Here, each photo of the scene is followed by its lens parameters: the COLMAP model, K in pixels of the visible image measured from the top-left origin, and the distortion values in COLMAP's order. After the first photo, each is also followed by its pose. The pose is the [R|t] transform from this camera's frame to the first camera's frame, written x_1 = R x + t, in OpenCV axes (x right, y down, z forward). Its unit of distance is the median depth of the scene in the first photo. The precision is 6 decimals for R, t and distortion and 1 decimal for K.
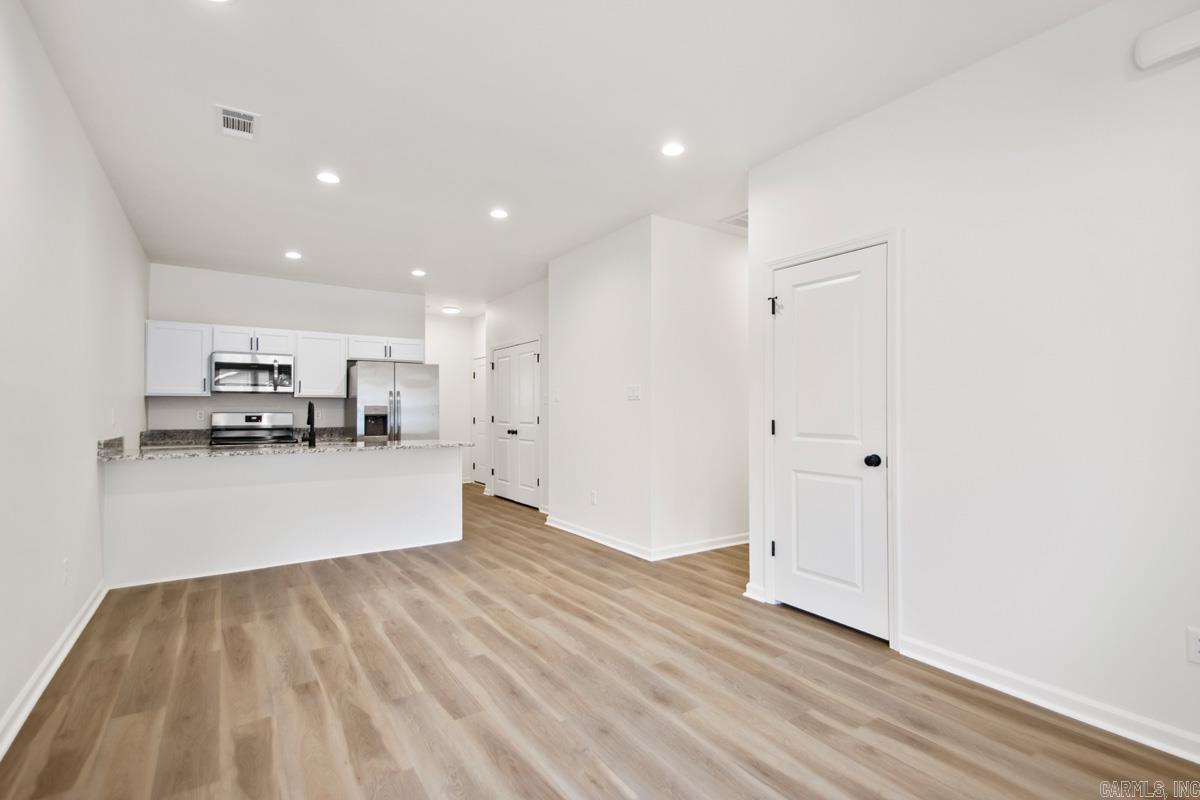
lens RADIAL K [[551.7, 0, 620.5], [0, 551.7, 405.8], [0, 0, 1]] dist [0.039472, -0.024040]
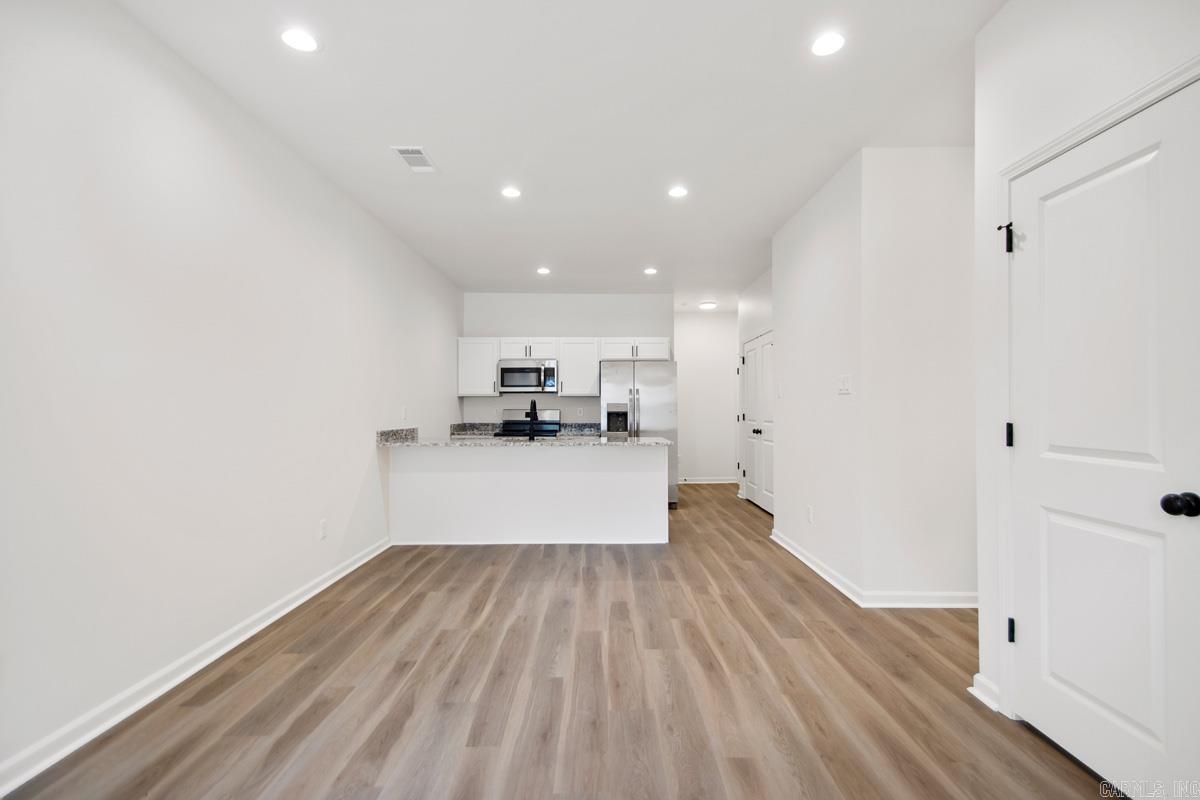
lens RADIAL K [[551.7, 0, 620.5], [0, 551.7, 405.8], [0, 0, 1]] dist [0.039472, -0.024040]
pose [[0.831886, -0.001604, -0.554944, 0.225806], [0.004004, 0.999987, 0.003111, 0.002304], [0.554932, -0.004810, 0.831882, 0.206304]]
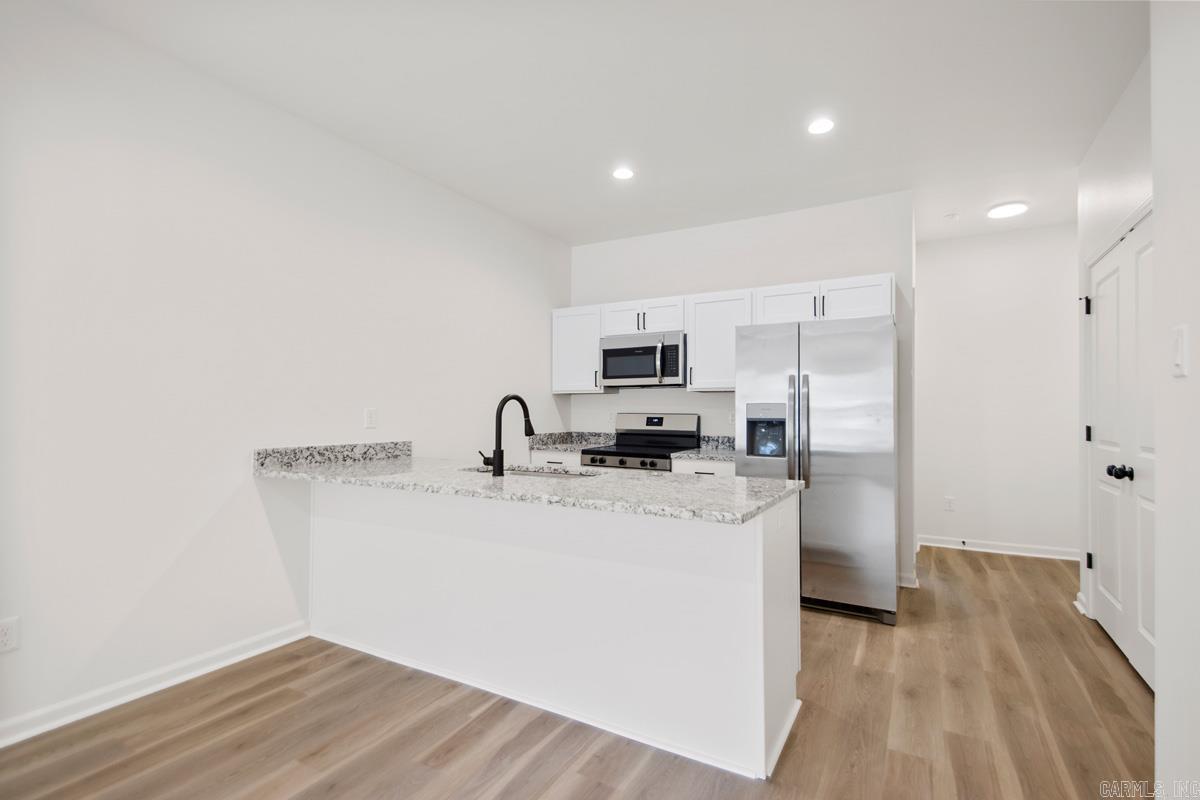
lens RADIAL K [[551.7, 0, 620.5], [0, 551.7, 405.8], [0, 0, 1]] dist [0.039472, -0.024040]
pose [[0.430744, -0.002346, -0.902471, -0.001971], [0.004294, 0.999991, -0.000550, 0.003779], [0.902464, -0.003638, 0.430750, 0.974739]]
